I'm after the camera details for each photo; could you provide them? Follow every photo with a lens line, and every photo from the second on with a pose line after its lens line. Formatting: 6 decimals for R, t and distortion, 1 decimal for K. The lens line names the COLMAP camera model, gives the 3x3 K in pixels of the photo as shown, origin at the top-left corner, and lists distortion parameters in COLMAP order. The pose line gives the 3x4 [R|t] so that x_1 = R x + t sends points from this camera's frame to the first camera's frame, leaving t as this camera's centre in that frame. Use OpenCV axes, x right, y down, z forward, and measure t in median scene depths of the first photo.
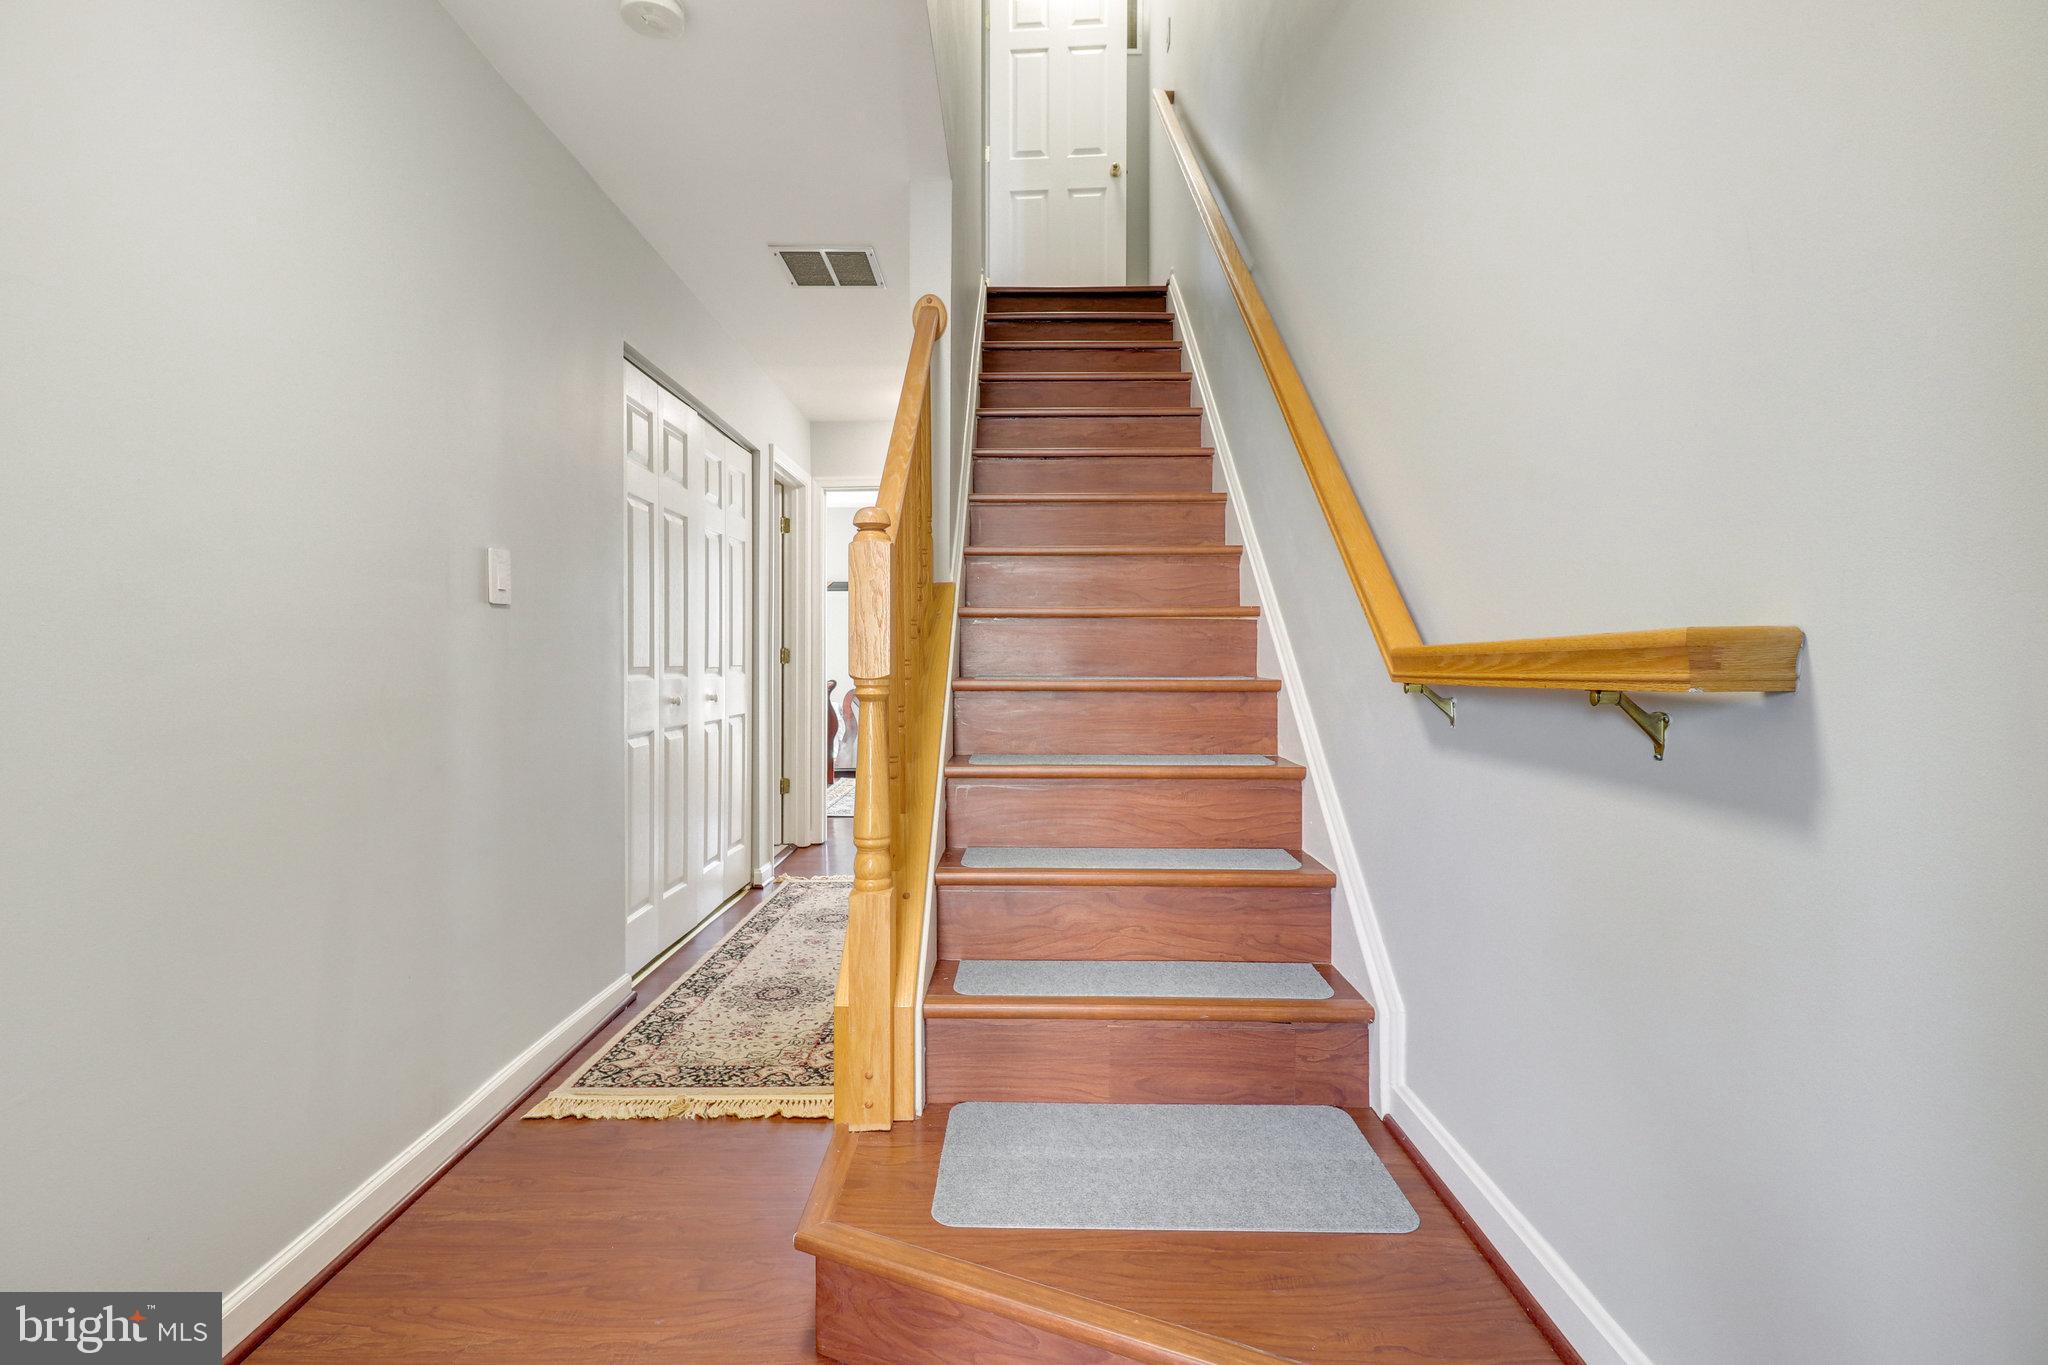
lens RADIAL K [[941.6, 0, 1020.6], [0, 941.6, 672.0], [0, 0, 1]] dist [0.001800, -0.000331]
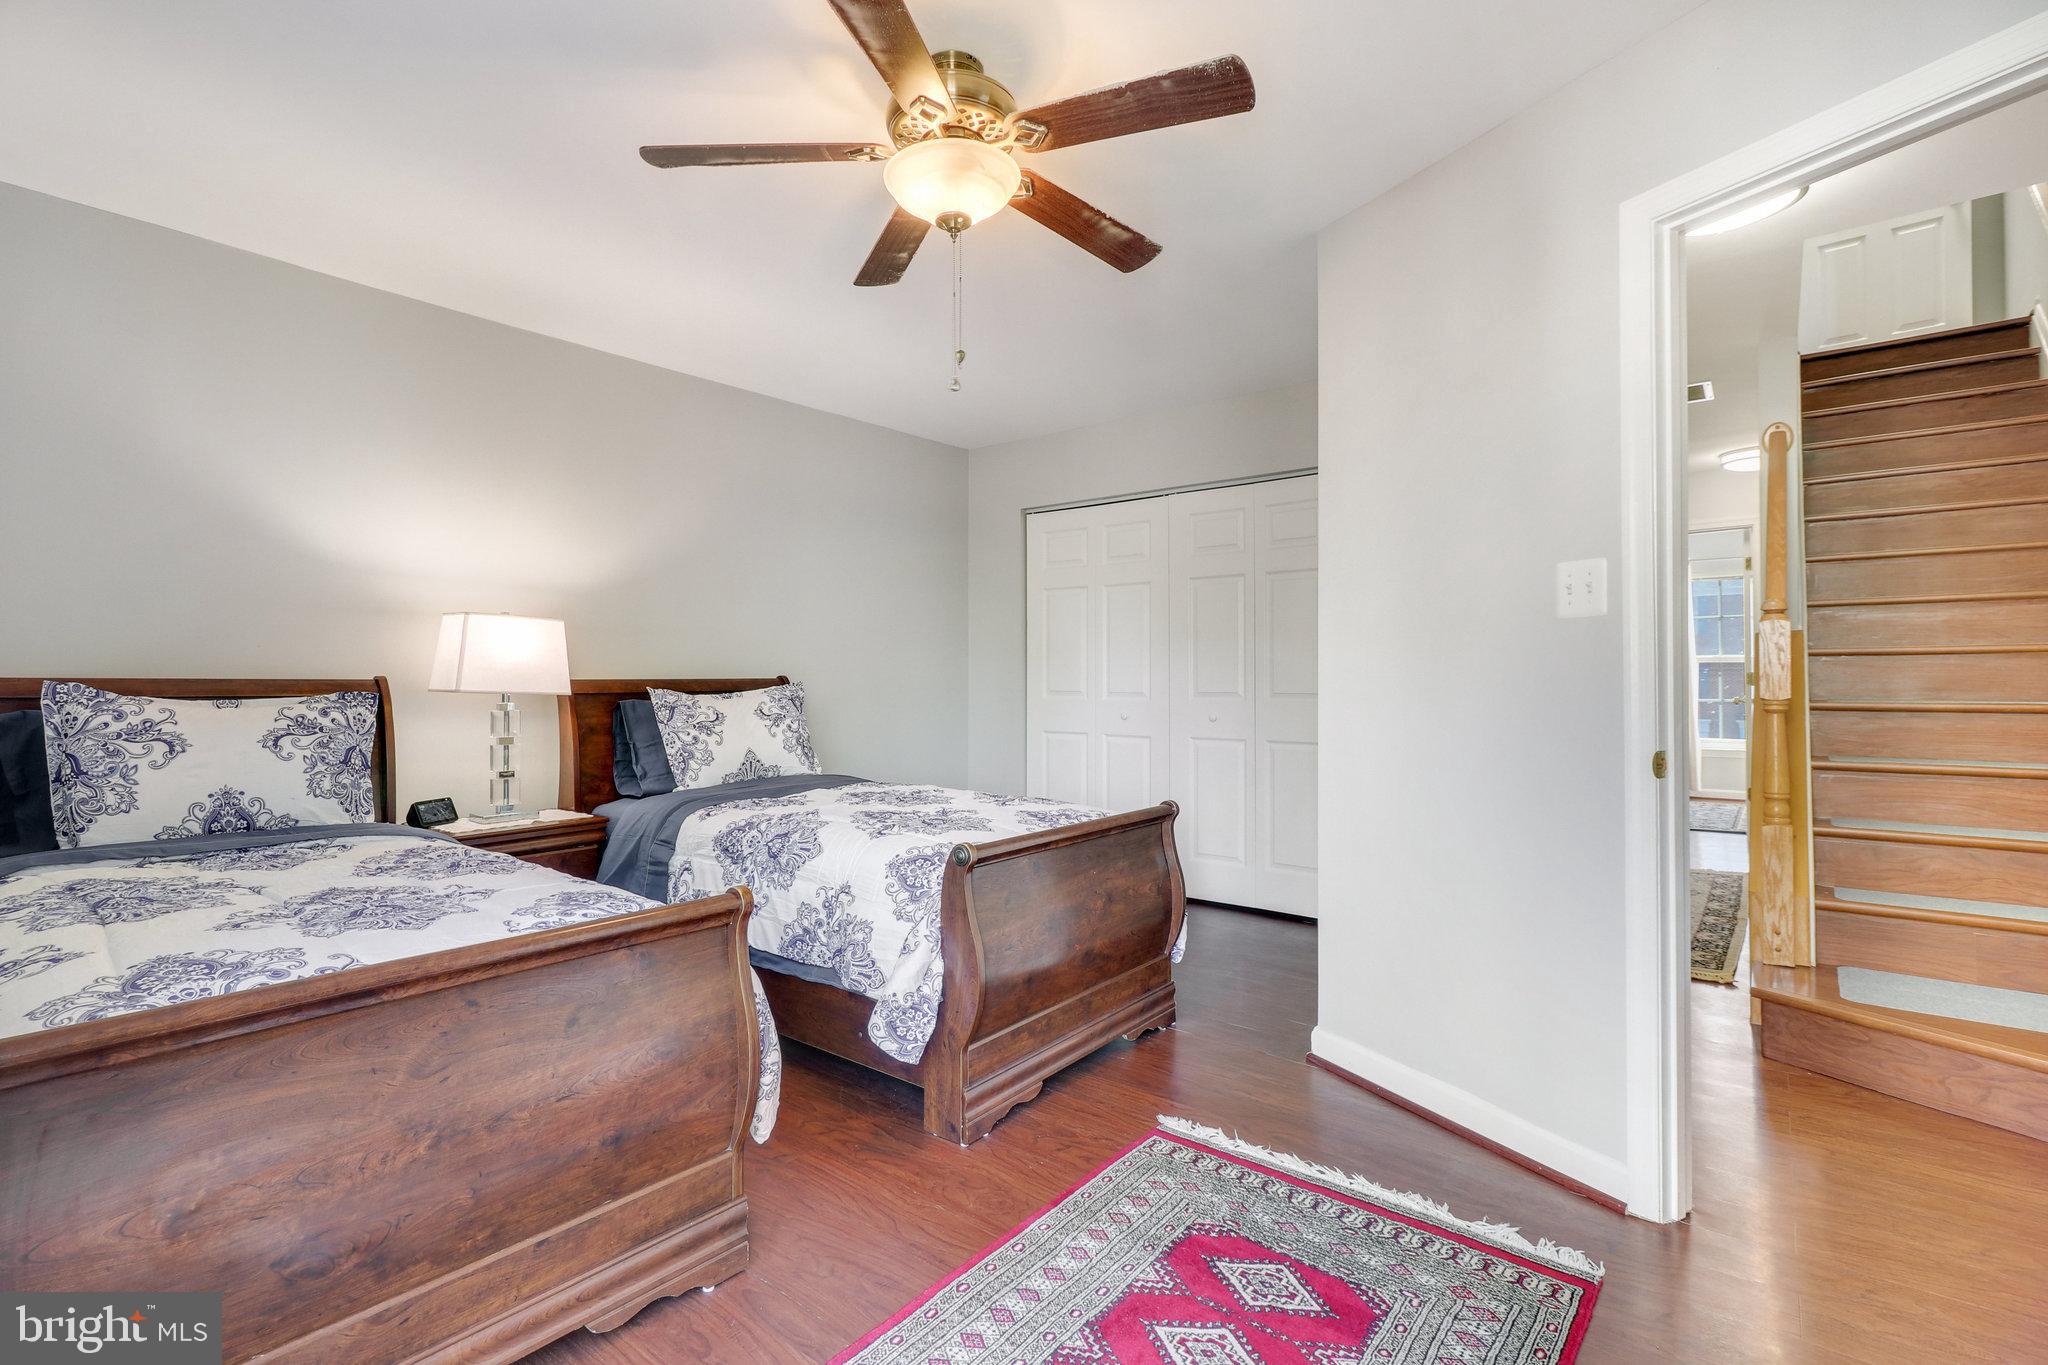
lens RADIAL K [[941.6, 0, 1020.6], [0, 941.6, 672.0], [0, 0, 1]] dist [0.001800, -0.000331]
pose [[0.780715, -0.007874, -0.624838, -0.121220], [-0.005726, 0.999788, -0.019754, -0.001596], [0.624861, 0.019000, 0.780504, -0.908073]]
